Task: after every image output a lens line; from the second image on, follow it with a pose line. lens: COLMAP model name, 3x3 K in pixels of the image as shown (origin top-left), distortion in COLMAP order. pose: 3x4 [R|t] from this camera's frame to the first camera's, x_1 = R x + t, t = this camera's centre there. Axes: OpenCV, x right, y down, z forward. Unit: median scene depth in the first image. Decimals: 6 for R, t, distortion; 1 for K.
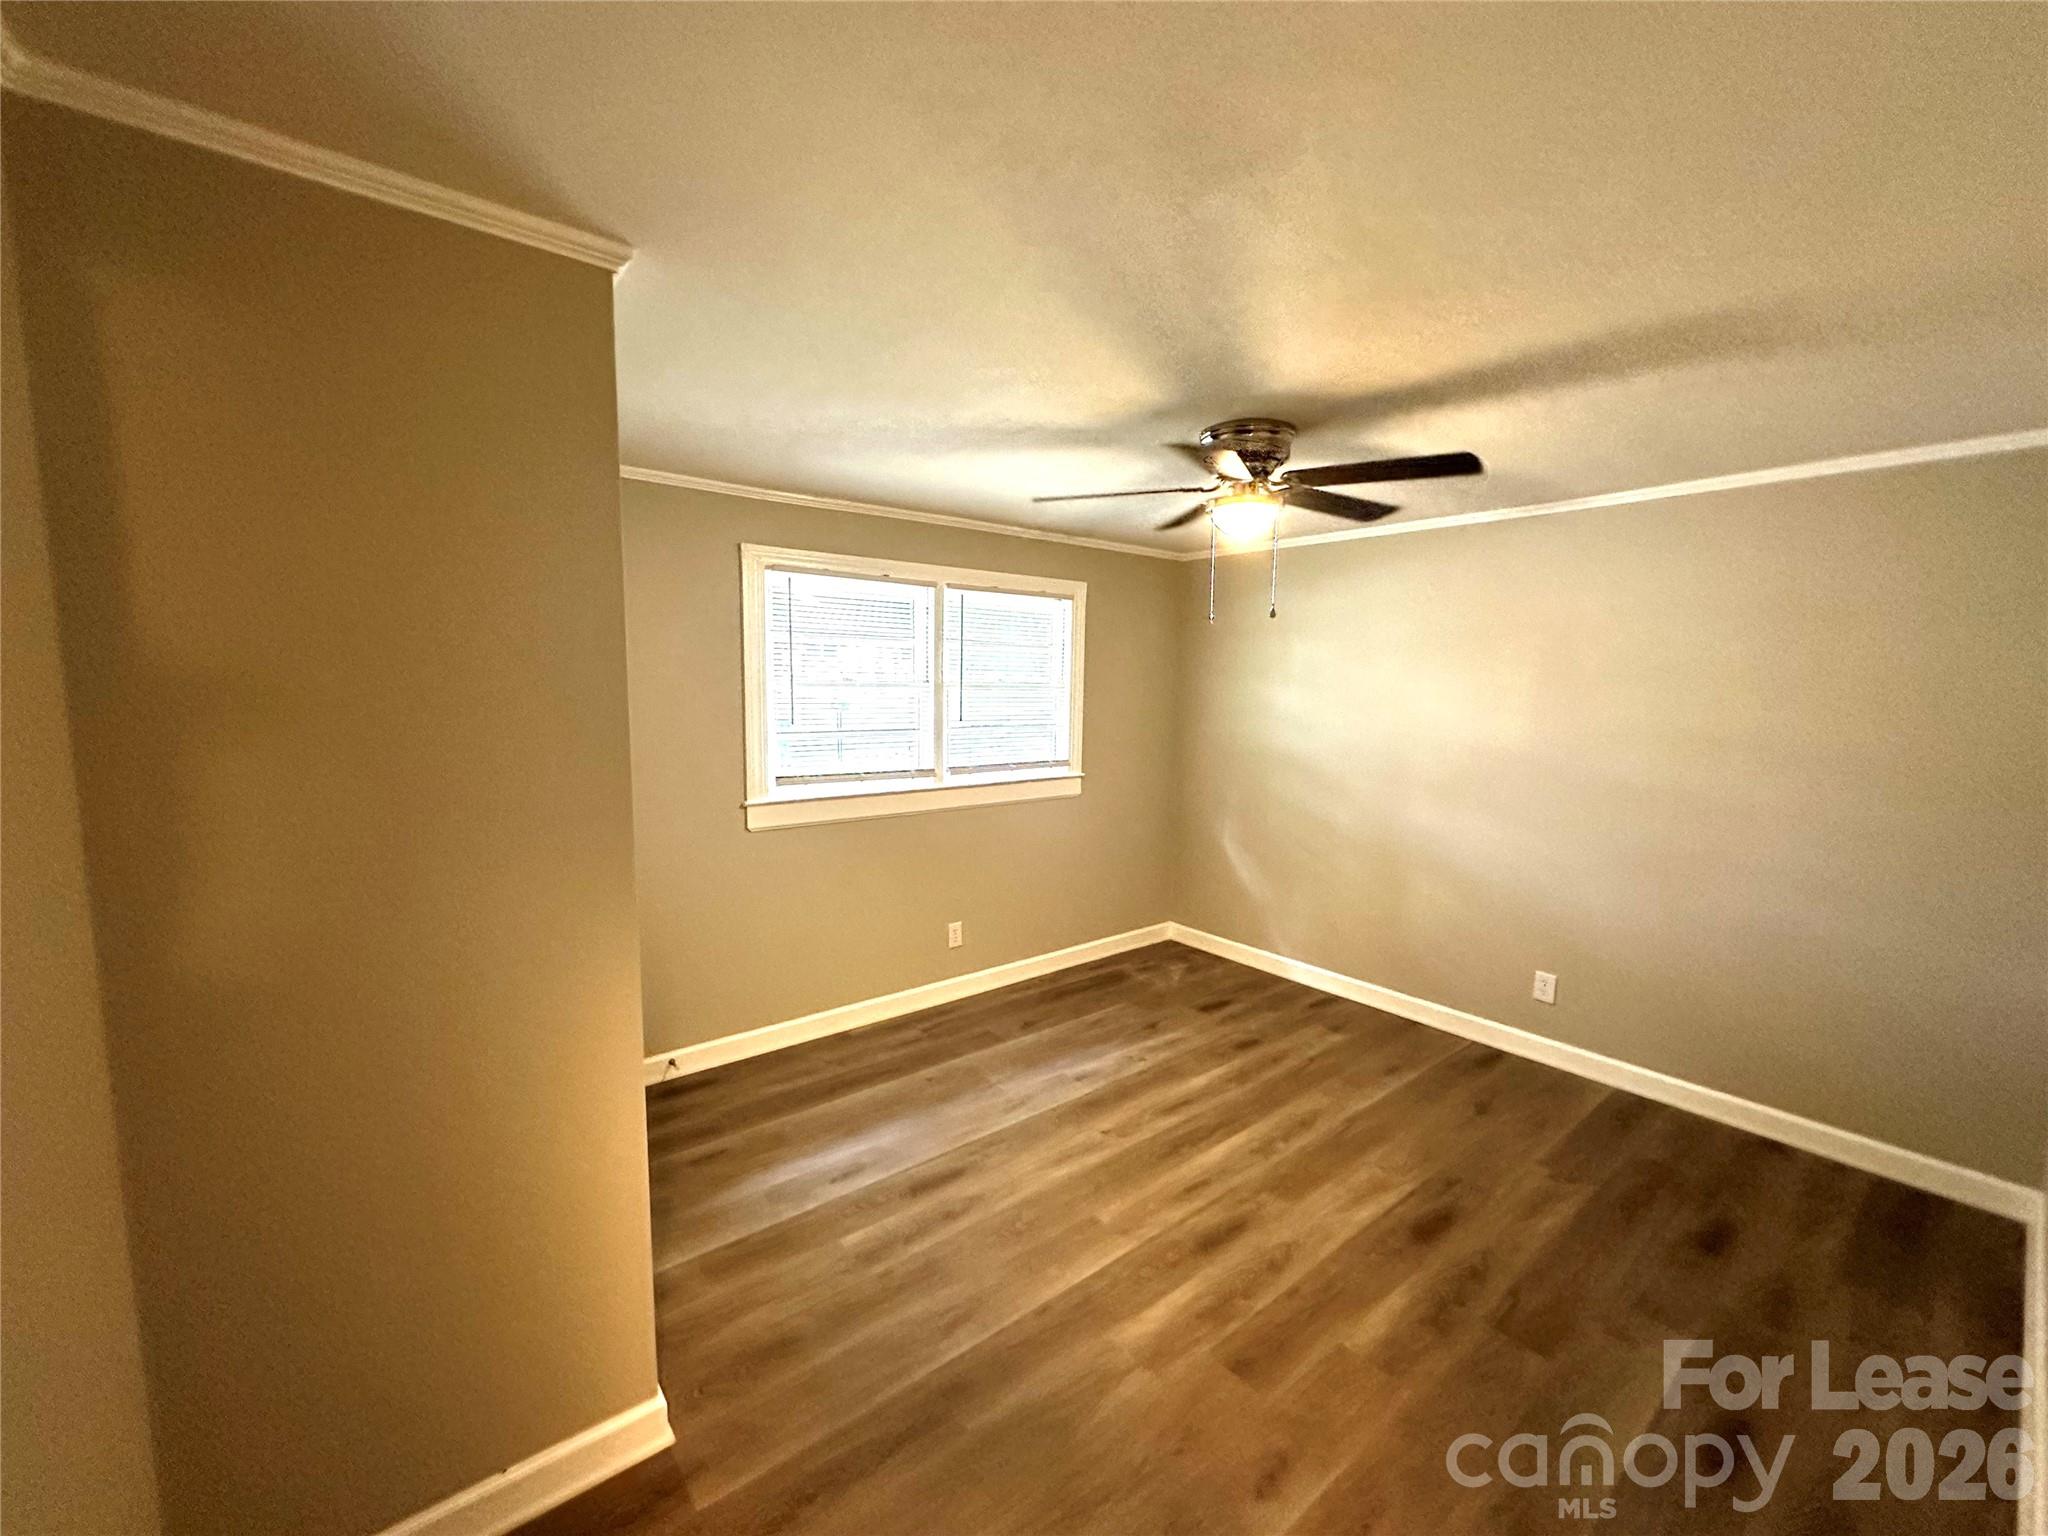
lens RADIAL K [[817.1, 0, 1022.7], [0, 817.1, 767.3], [0, 0, 1]] dist [-0.001957, -0.000134]
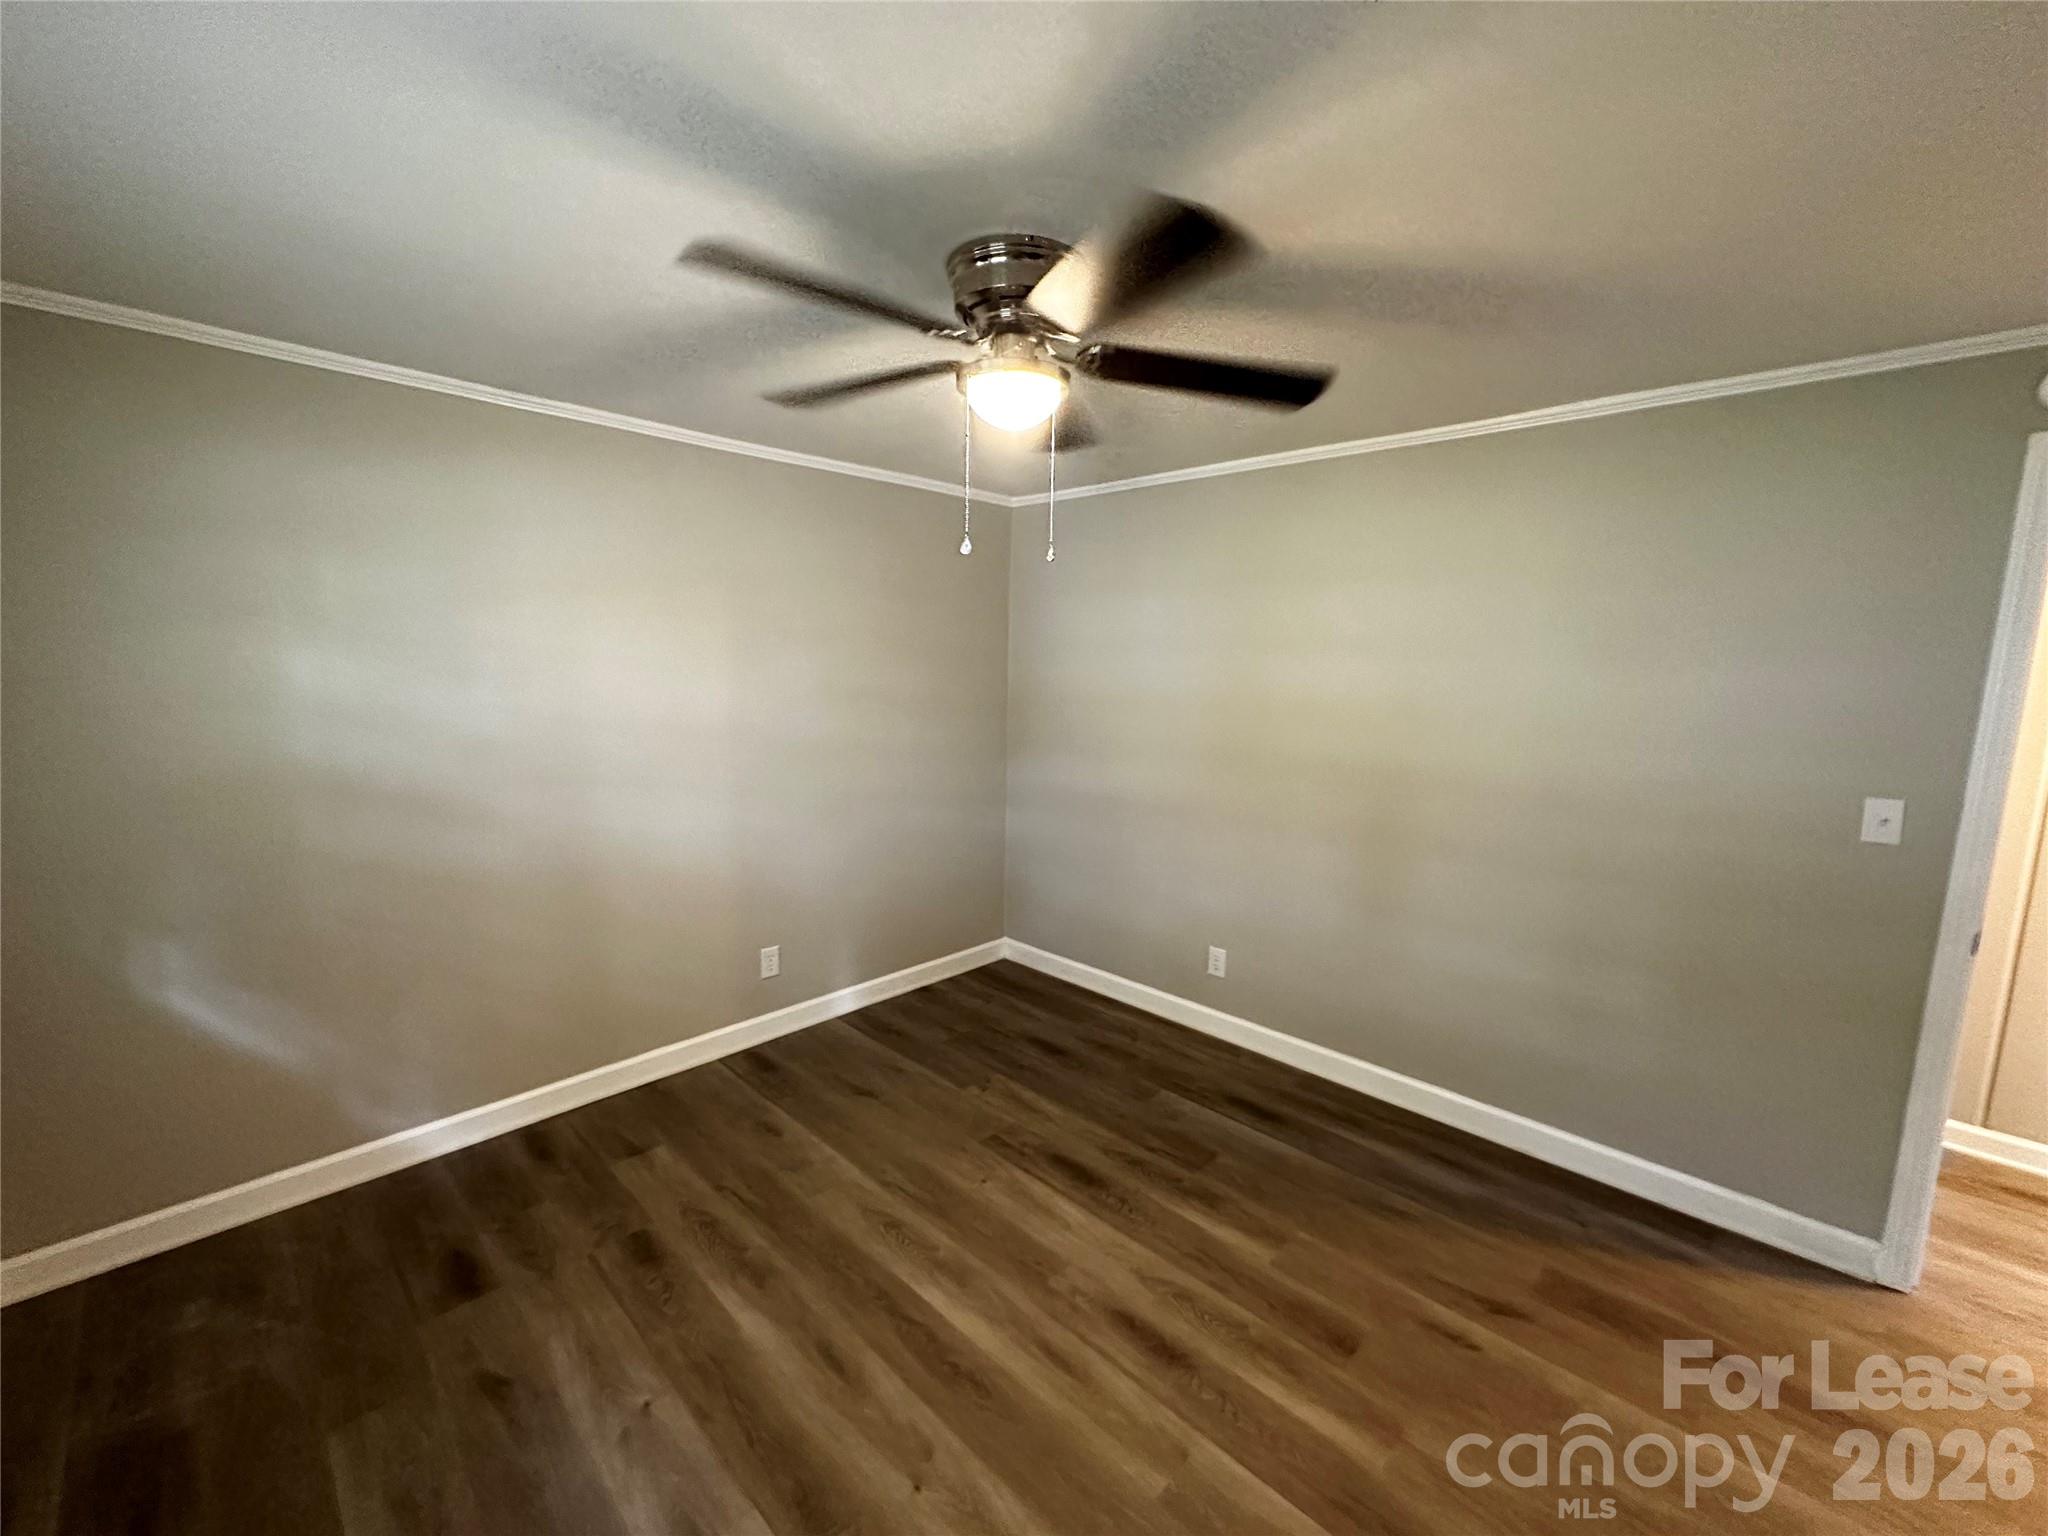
lens RADIAL K [[817.1, 0, 1022.7], [0, 817.1, 767.3], [0, 0, 1]] dist [-0.001957, -0.000134]
pose [[-0.125420, -0.150297, 0.980653, -0.348689], [0.086862, 0.982999, 0.161766, -0.096379], [-0.988294, 0.105471, -0.110233, 0.896279]]
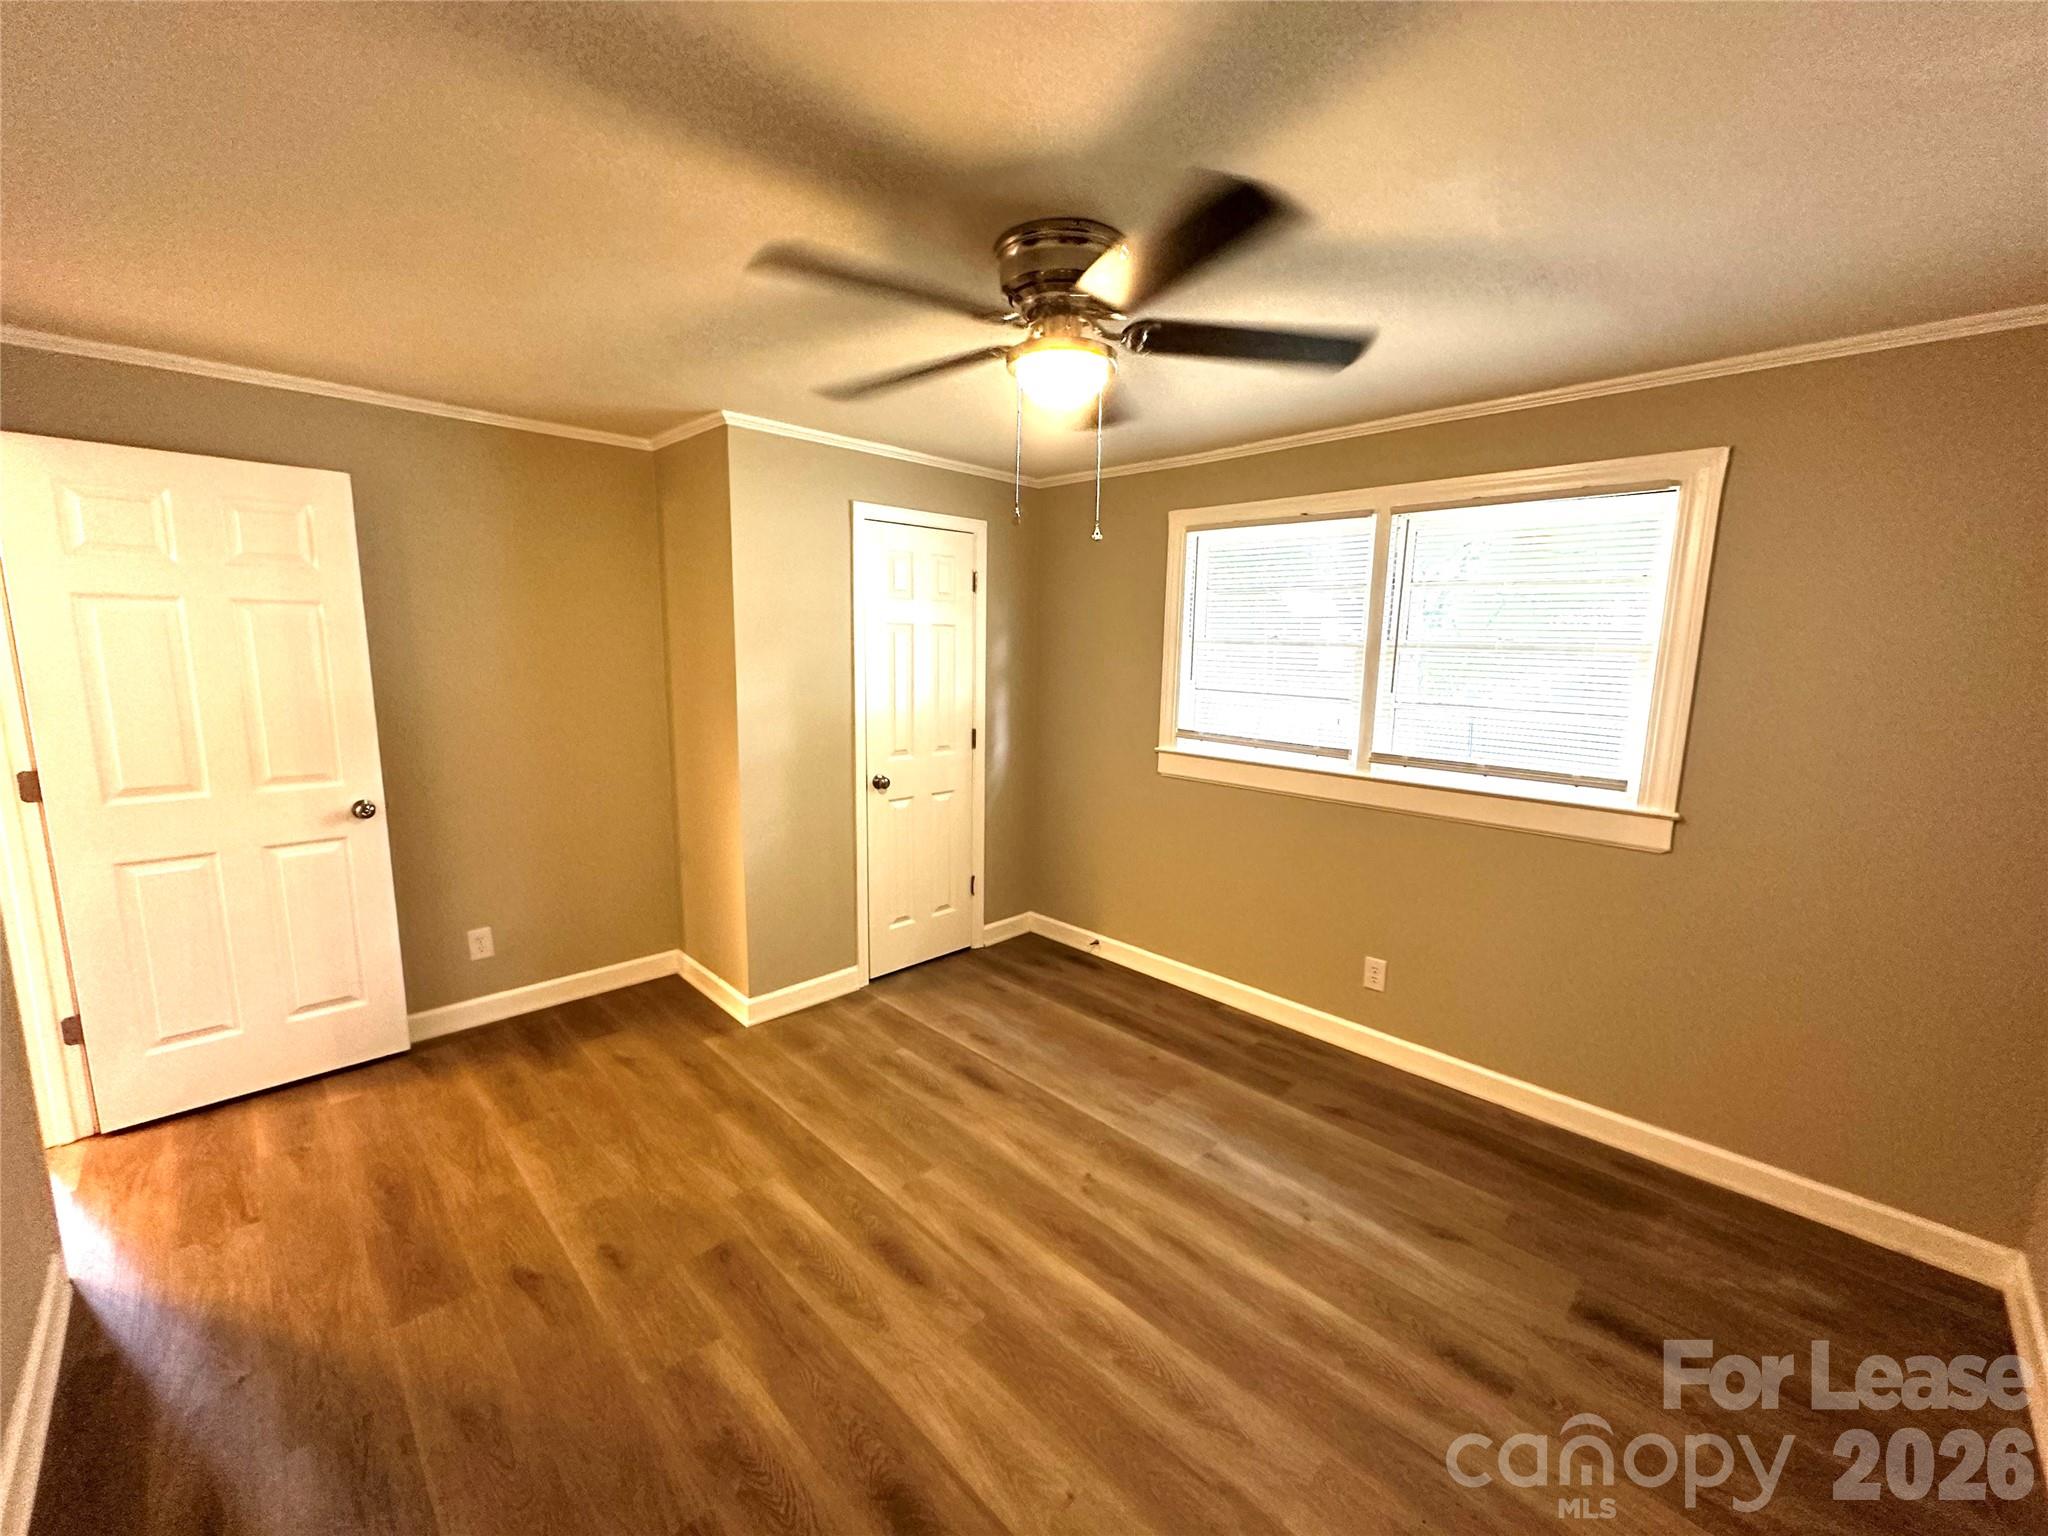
lens RADIAL K [[817.1, 0, 1022.7], [0, 817.1, 767.3], [0, 0, 1]] dist [-0.001957, -0.000134]
pose [[0.103077, 0.142727, -0.984380, 0.809772], [-0.122770, 0.983910, 0.129804, -0.057813], [0.987068, 0.107473, 0.118941, 0.754034]]
